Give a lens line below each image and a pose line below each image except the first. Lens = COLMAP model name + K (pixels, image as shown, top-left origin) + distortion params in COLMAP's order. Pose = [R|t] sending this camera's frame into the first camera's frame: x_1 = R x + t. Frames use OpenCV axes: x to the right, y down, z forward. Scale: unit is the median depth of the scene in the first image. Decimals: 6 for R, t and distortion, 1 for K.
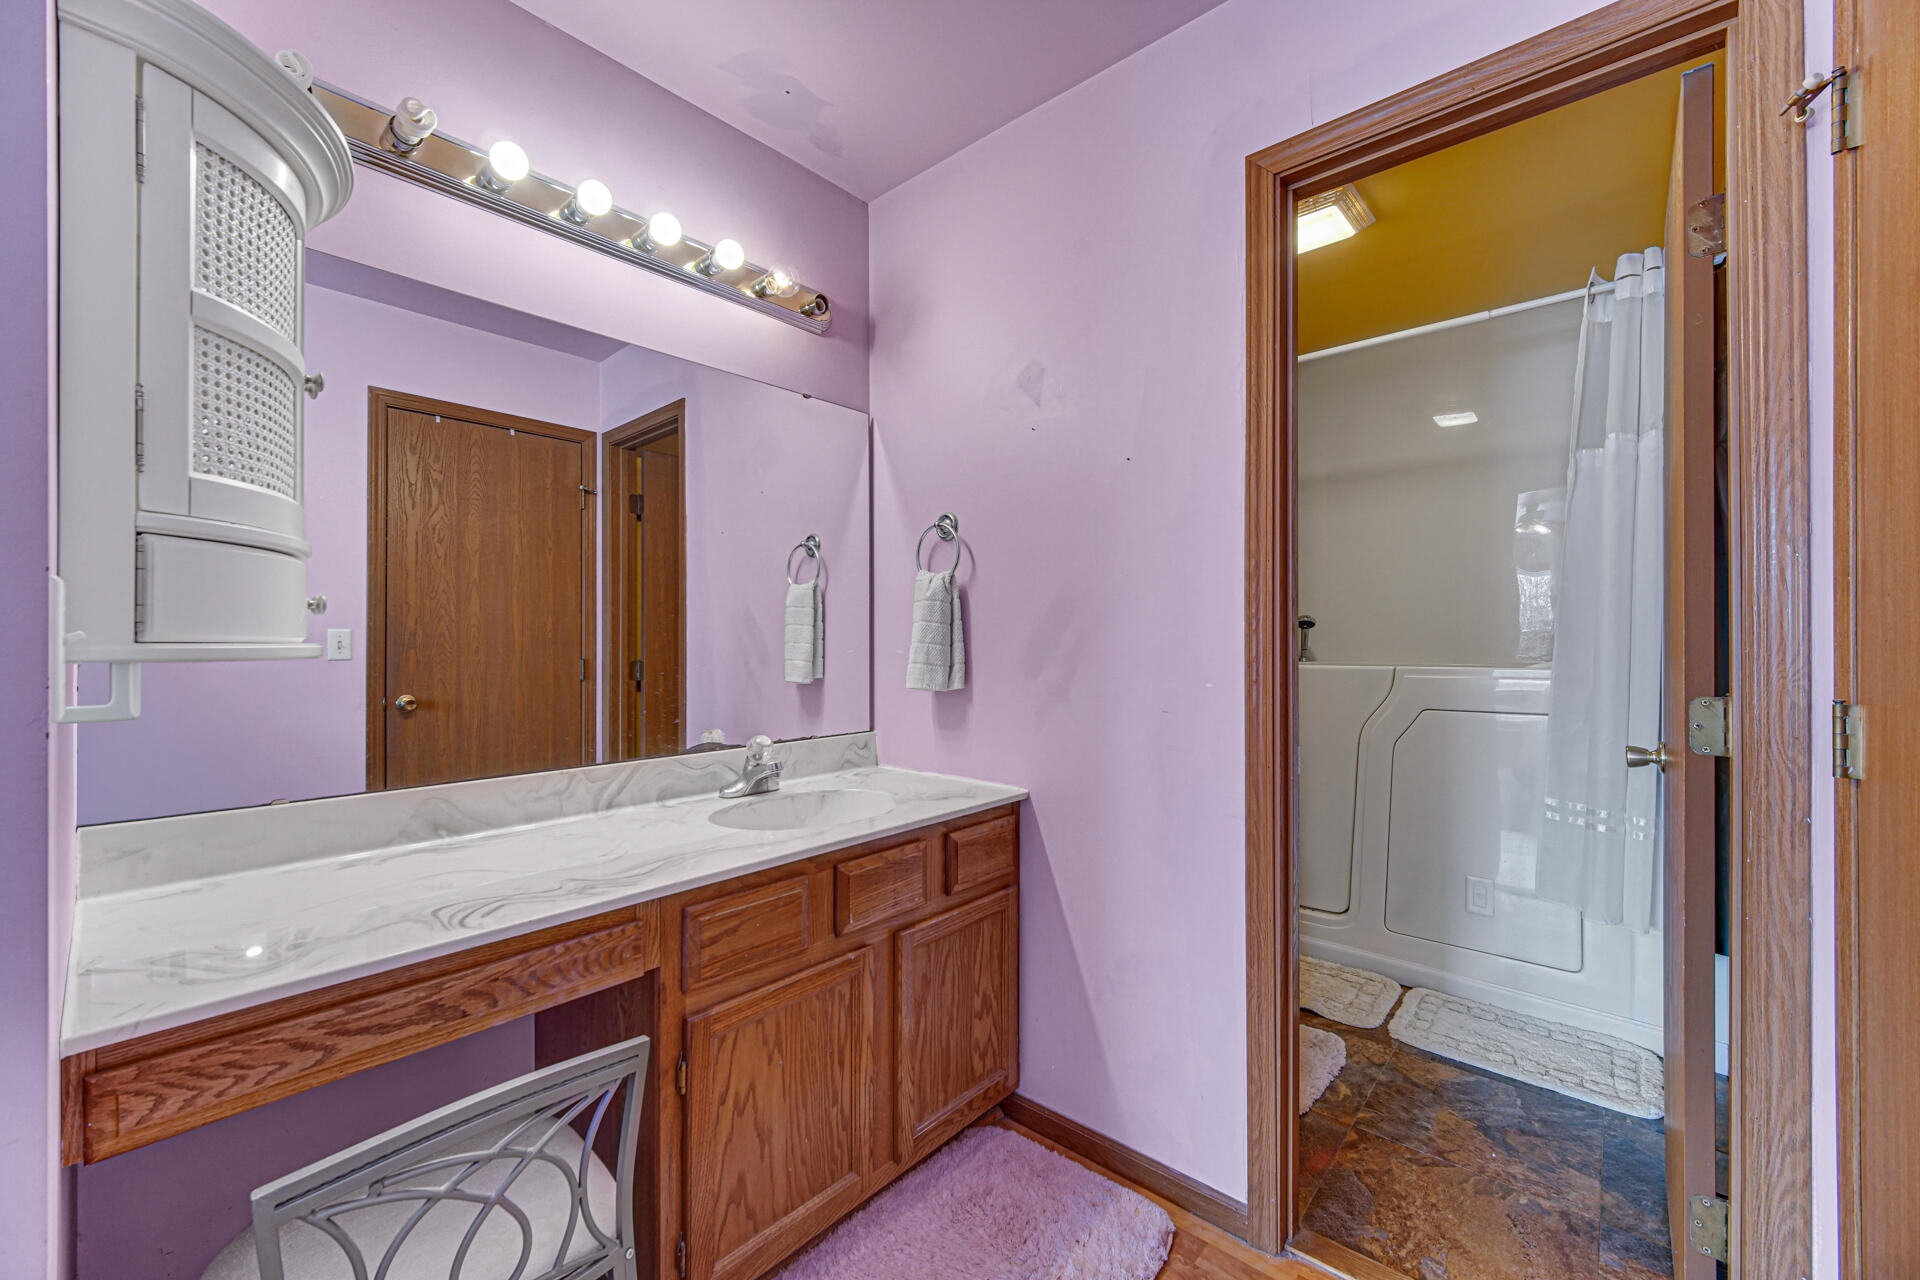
lens RADIAL K [[768.2, 0, 948.6], [0, 768.2, 638.0], [0, 0, 1]] dist [0.001034, 0.000137]
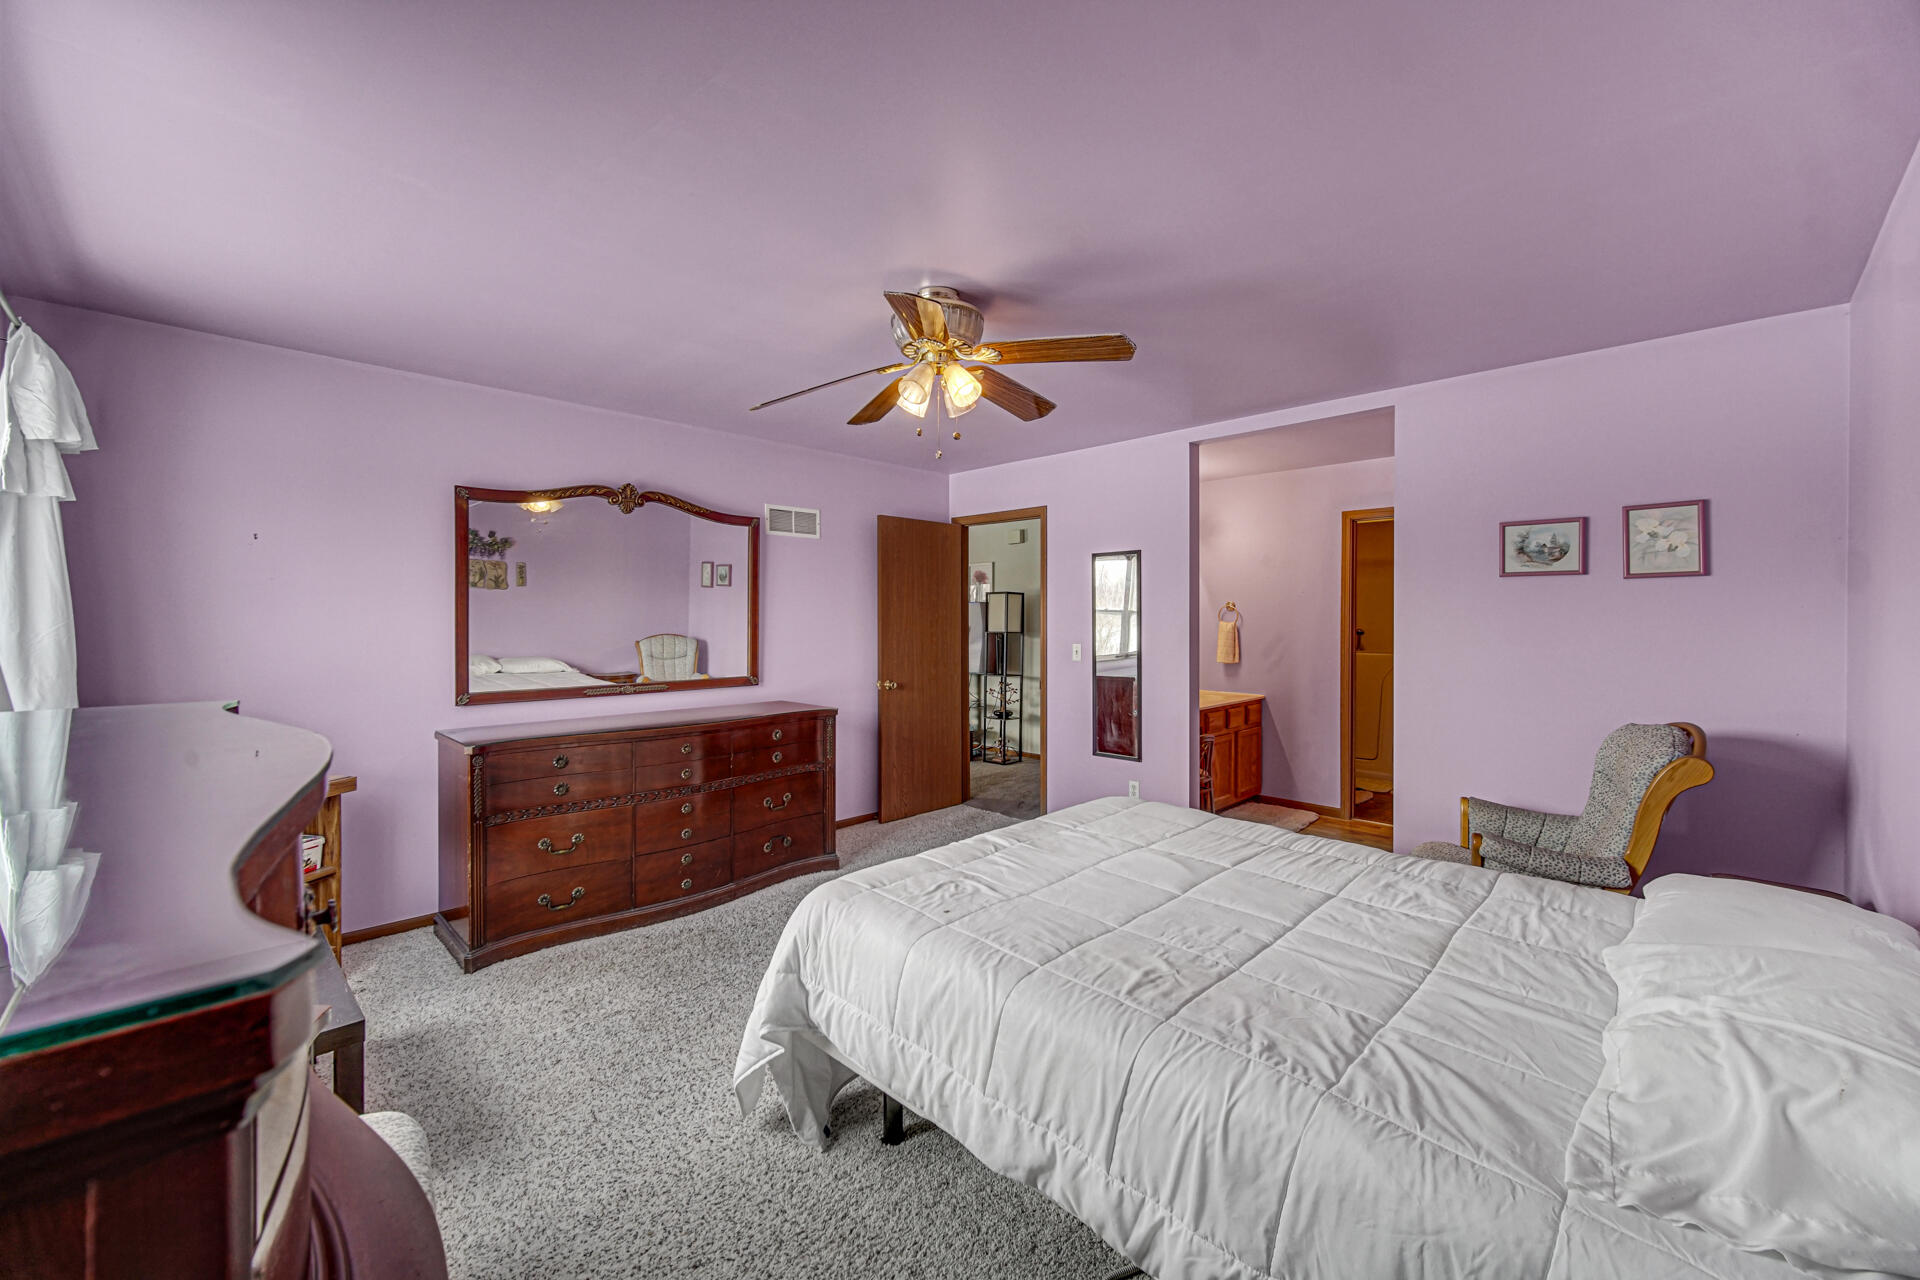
lens RADIAL K [[723.7, 0, 957.0], [0, 723.7, 628.9], [0, 0, 1]] dist [-0.000342, -0.000165]
pose [[0.997208, 0.002695, -0.074621, -0.904755], [-0.002336, 0.999985, 0.004892, -0.077705], [0.074633, -0.004704, 0.997200, -1.966721]]
